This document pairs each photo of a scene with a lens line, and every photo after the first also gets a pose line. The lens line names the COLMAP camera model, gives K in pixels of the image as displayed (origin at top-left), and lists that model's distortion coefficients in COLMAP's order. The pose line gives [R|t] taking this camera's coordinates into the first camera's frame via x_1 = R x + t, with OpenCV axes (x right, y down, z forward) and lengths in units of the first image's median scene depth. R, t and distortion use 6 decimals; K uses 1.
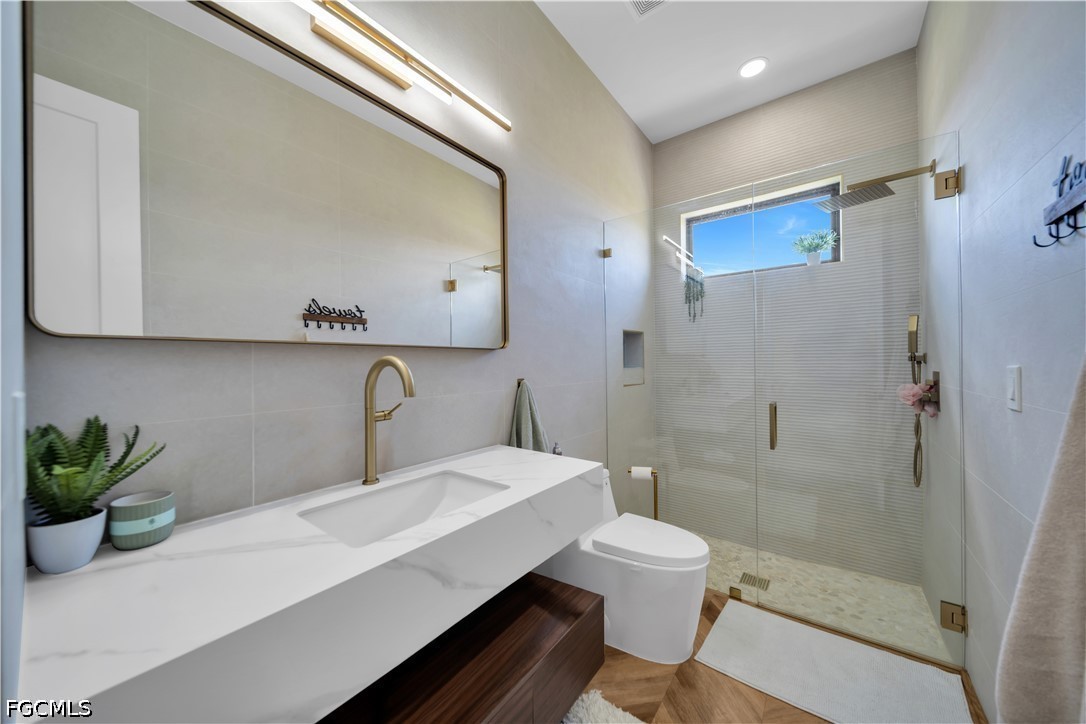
lens RADIAL K [[375.7, 0, 543.8], [0, 375.7, 361.2], [0, 0, 1]] dist [0.000464, -0.000948]
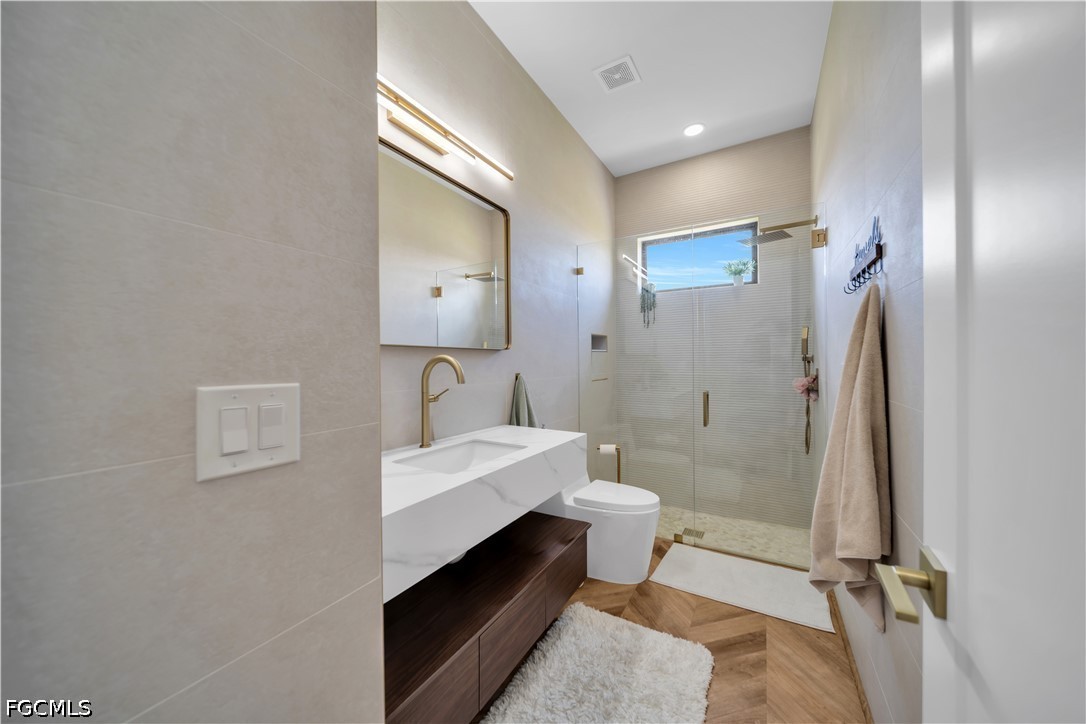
lens RADIAL K [[375.7, 0, 543.1], [0, 375.7, 361.2], [0, 0, 1]] dist [0.000464, -0.000948]
pose [[0.993243, 0.003915, 0.115987, -0.110353], [-0.004070, 0.999991, 0.001103, 0.003327], [-0.115982, -0.001567, 0.993250, -0.239937]]
